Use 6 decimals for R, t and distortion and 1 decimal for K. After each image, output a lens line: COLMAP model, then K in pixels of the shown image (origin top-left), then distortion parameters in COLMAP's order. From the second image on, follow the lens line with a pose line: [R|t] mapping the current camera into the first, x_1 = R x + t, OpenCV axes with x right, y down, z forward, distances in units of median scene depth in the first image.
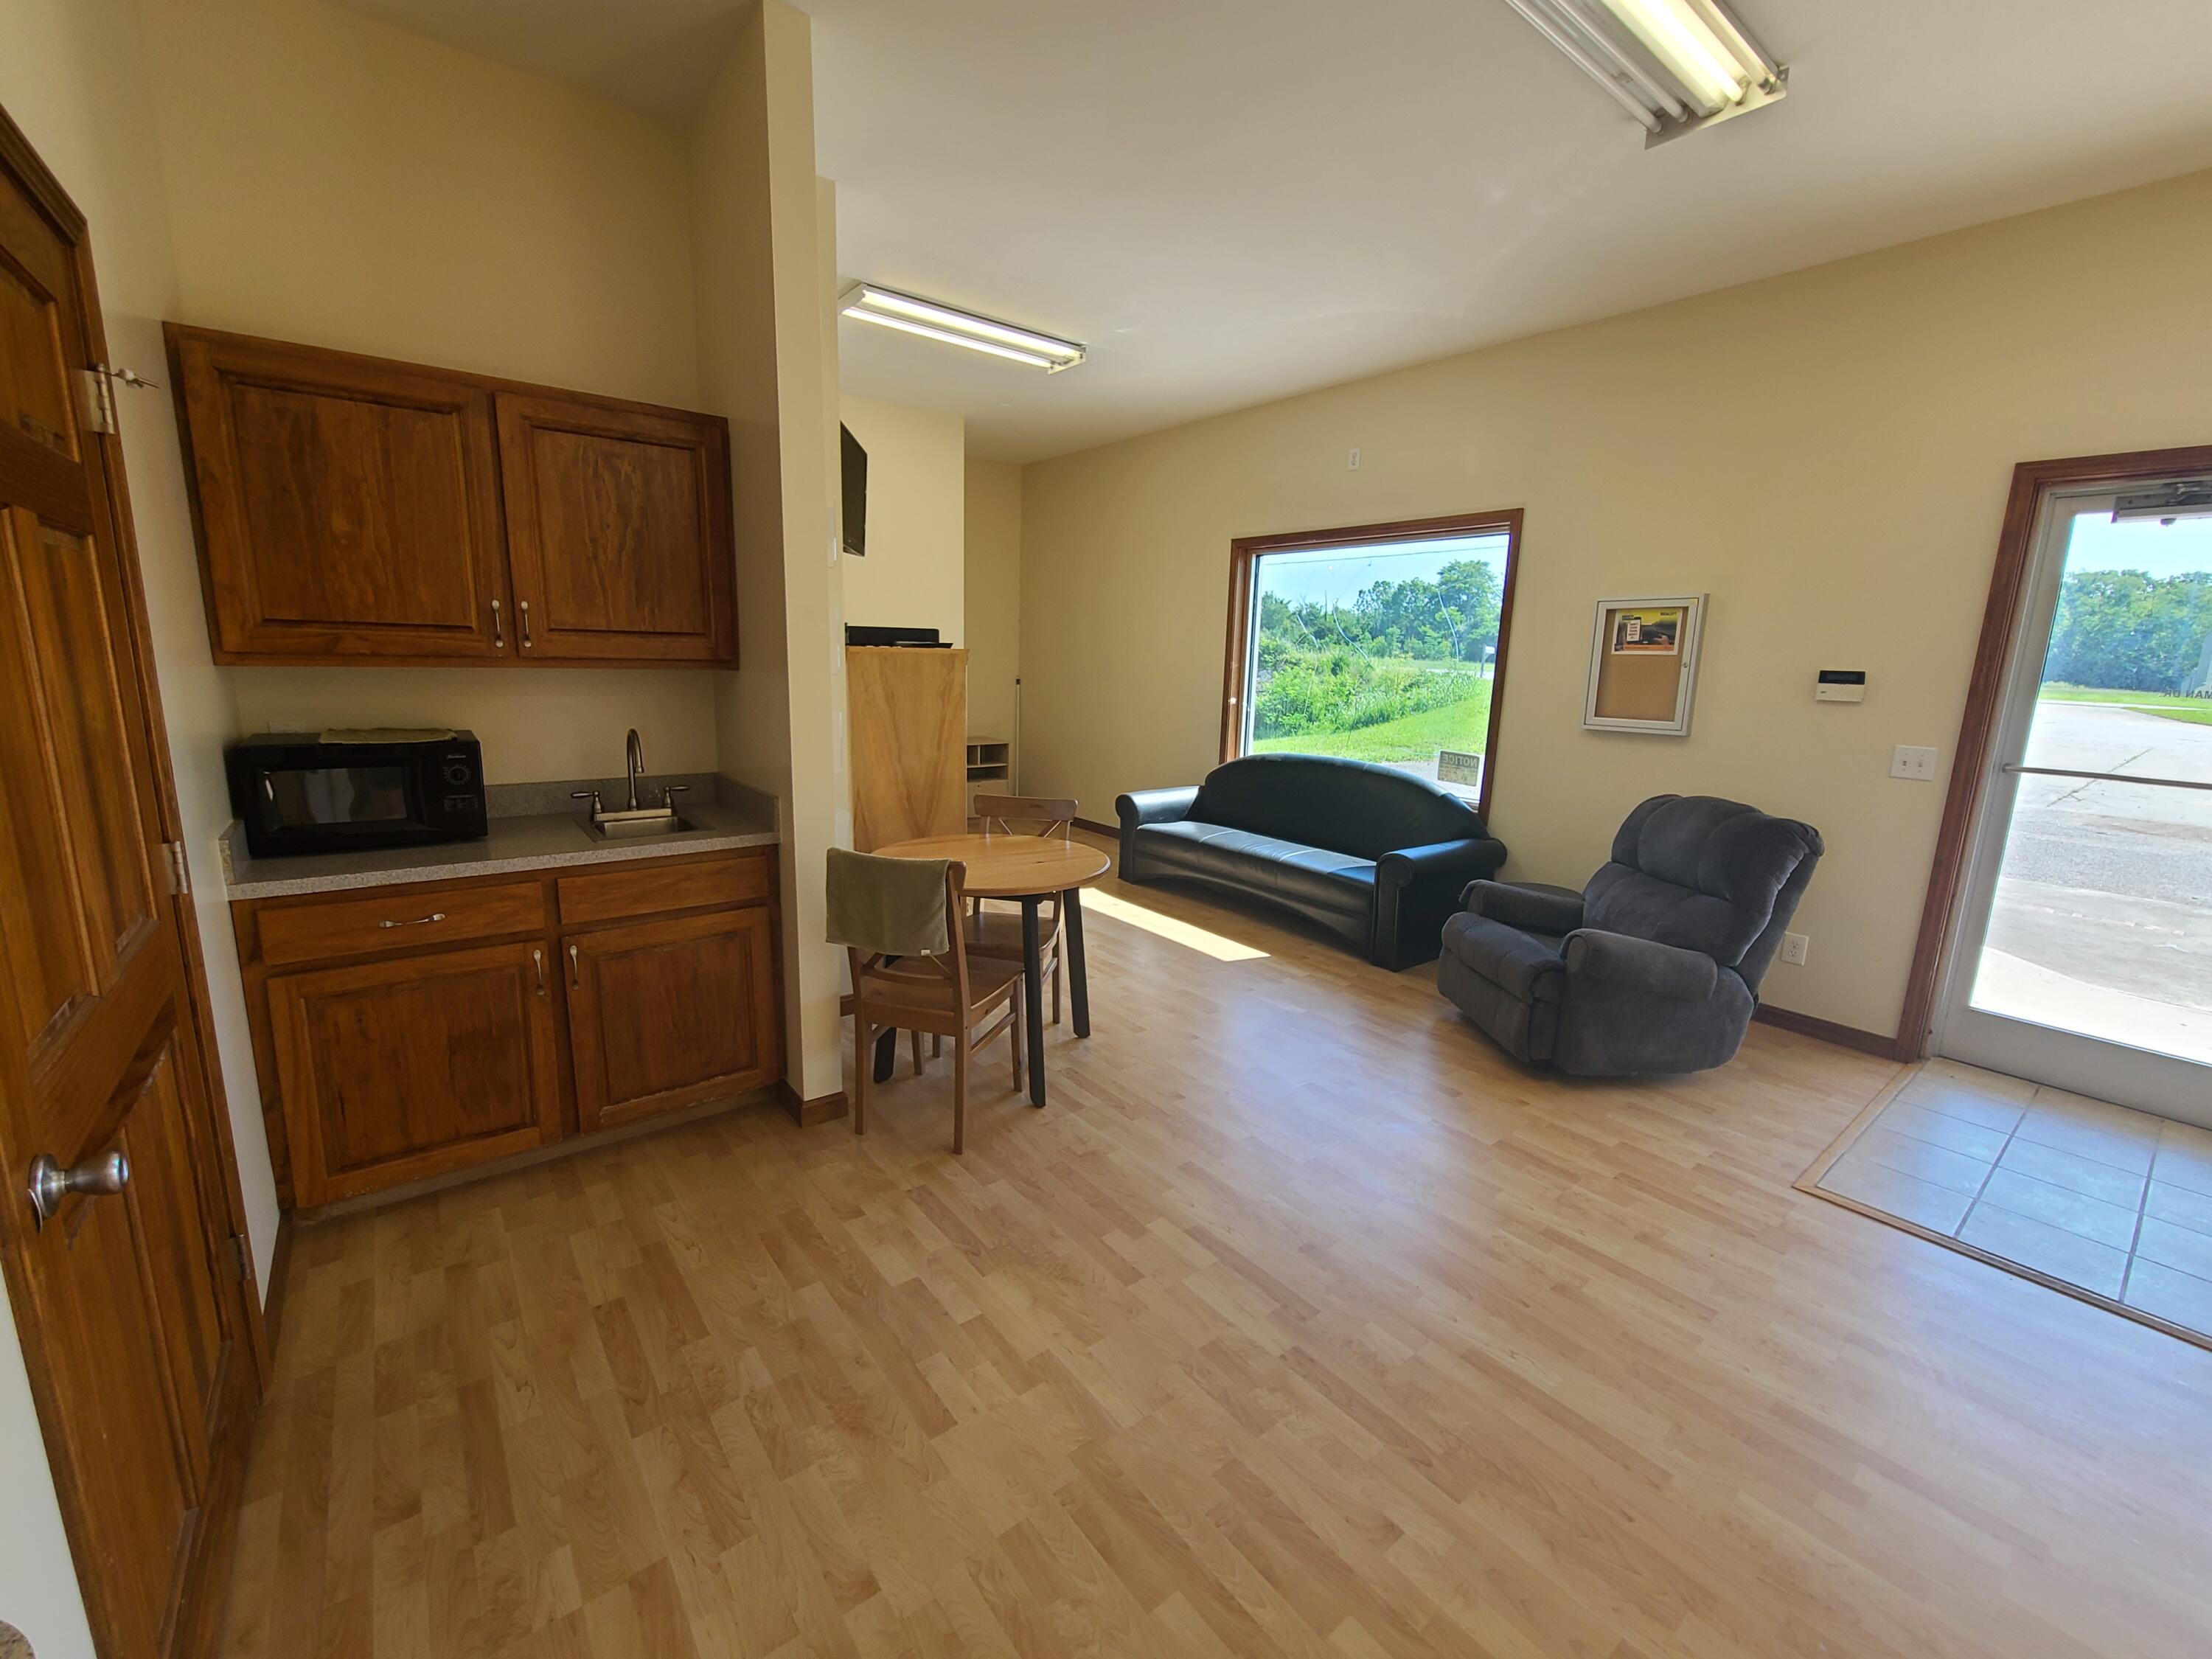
lens RADIAL K [[904.6, 0, 1094.6], [0, 904.6, 839.2], [0, 0, 1]] dist [-0.015032, -0.000371]
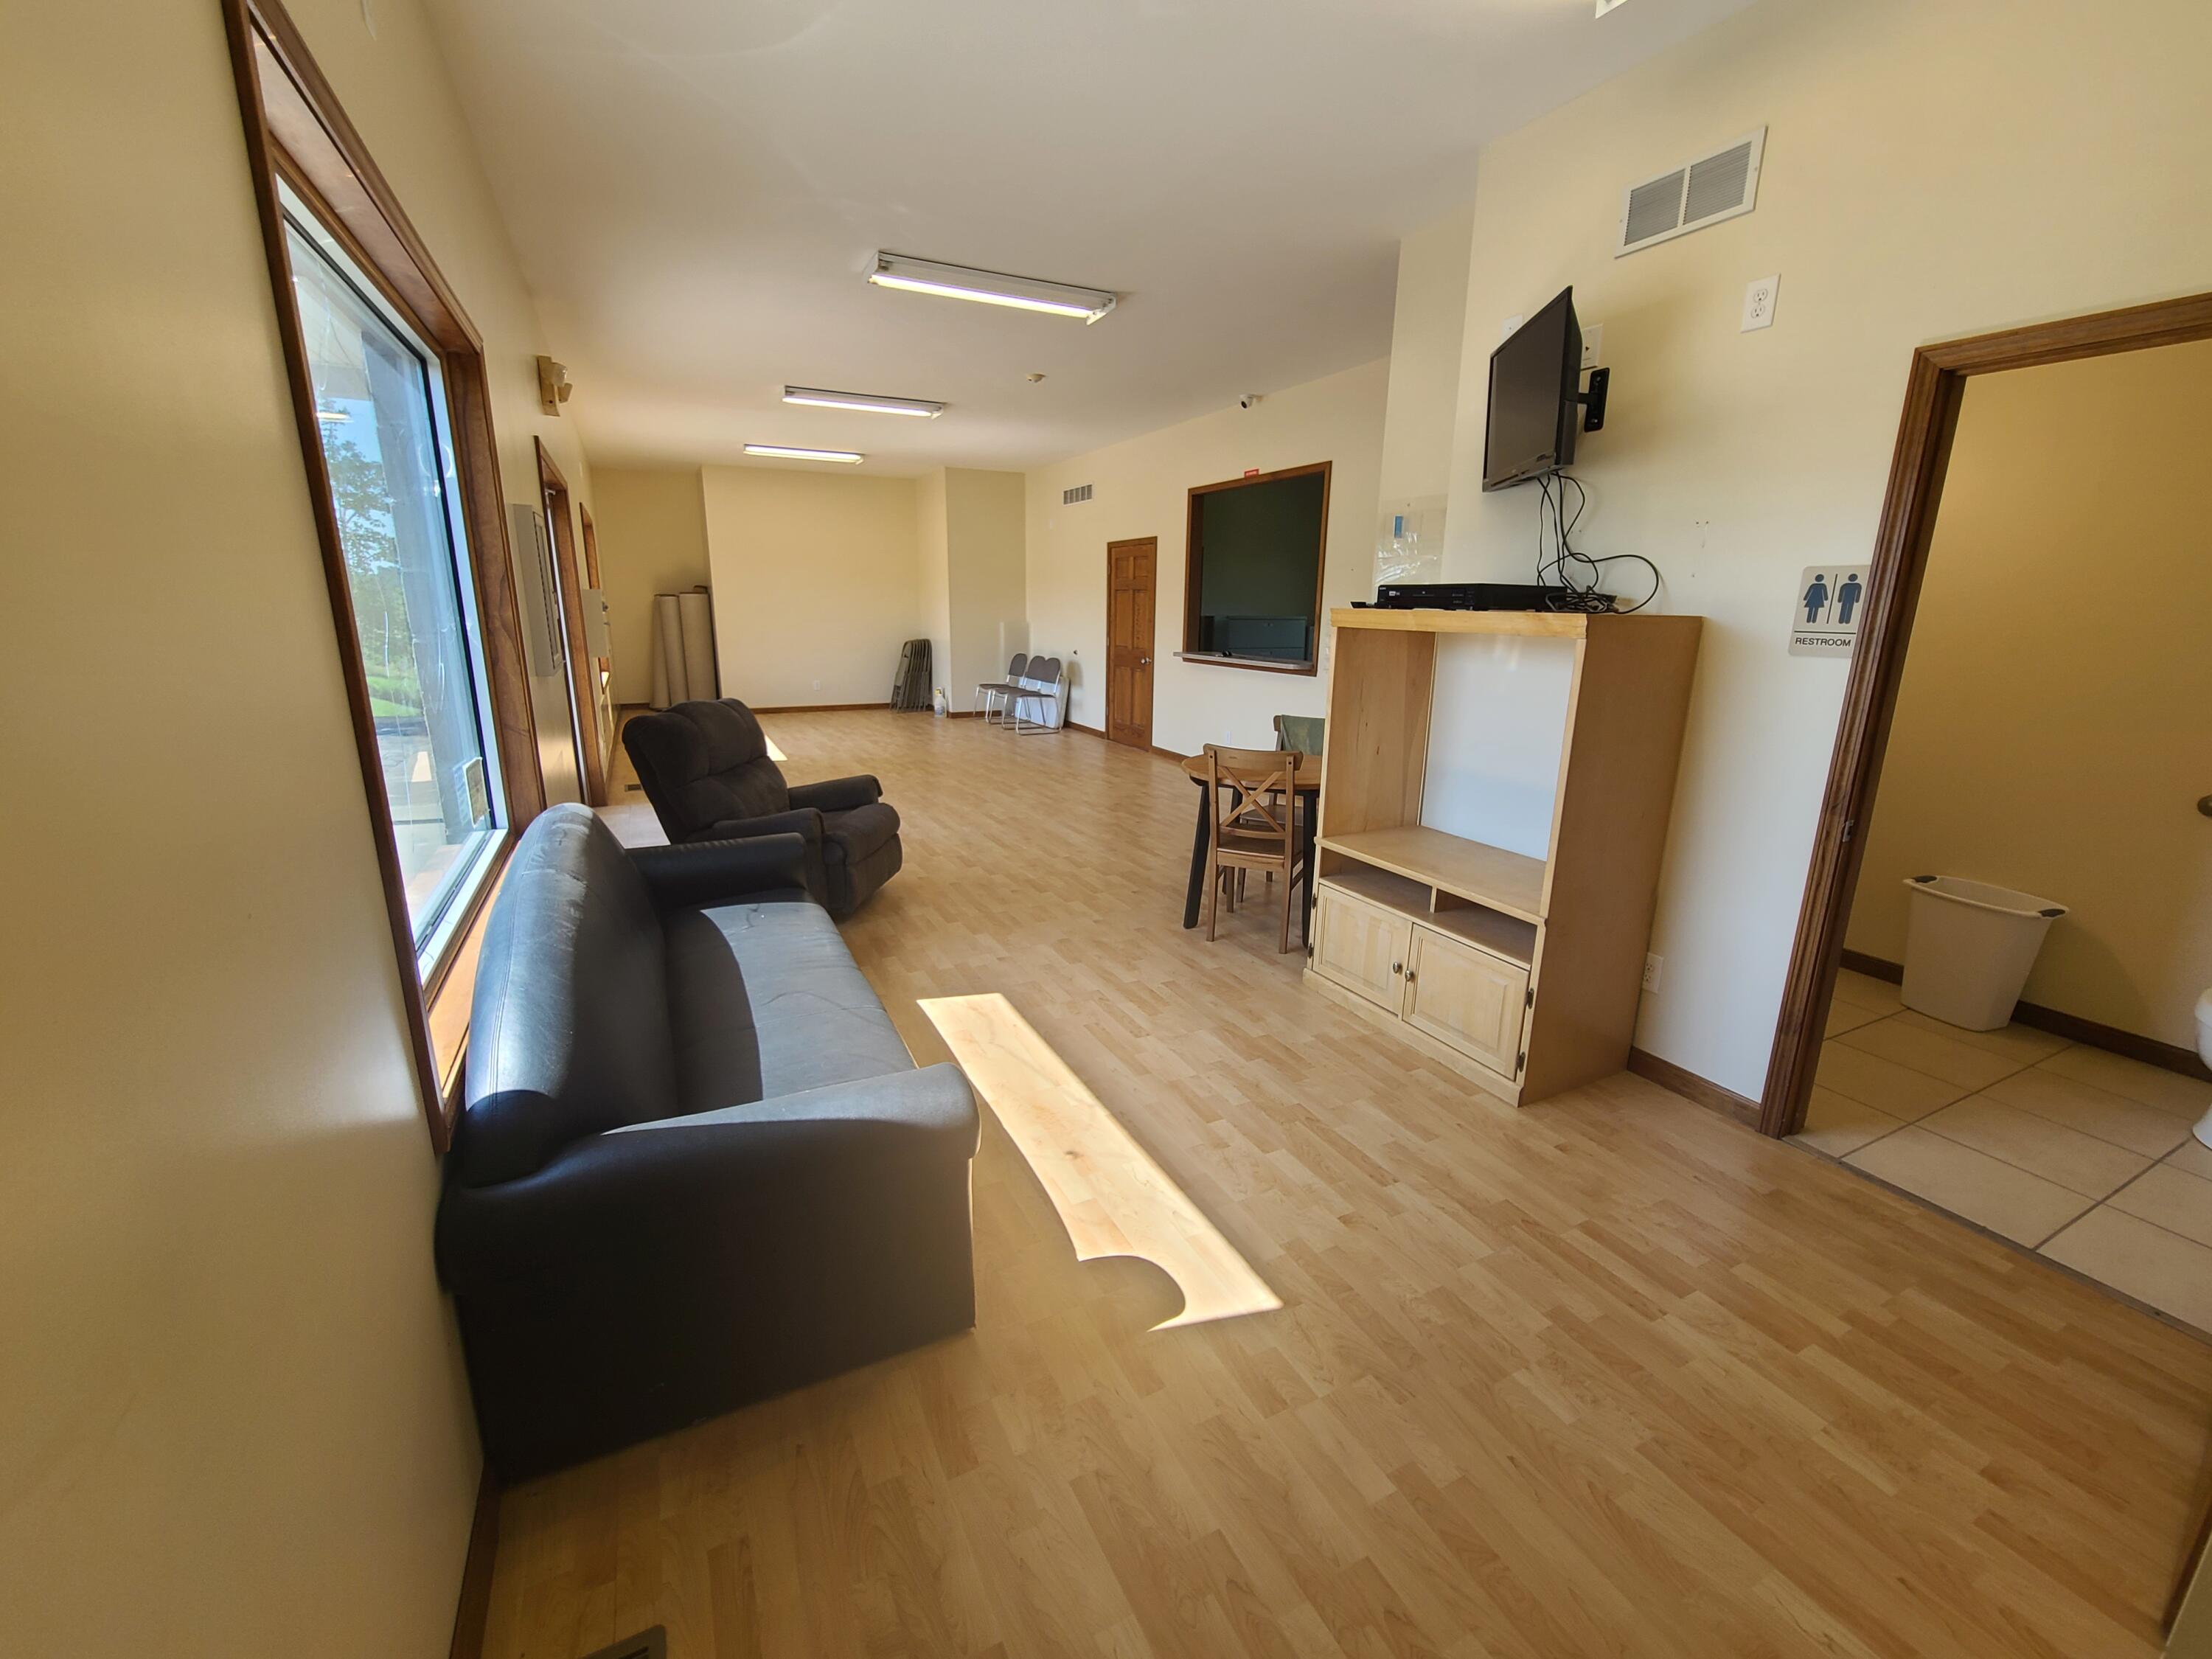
lens RADIAL K [[904.6, 0, 1102.9], [0, 904.6, 830.2], [0, 0, 1]] dist [-0.015032, -0.000371]
pose [[-0.980031, -0.089566, 0.177533, -0.137457], [-0.002658, 0.898633, 0.438693, -0.576530], [-0.198829, 0.429460, -0.880926, 2.754697]]
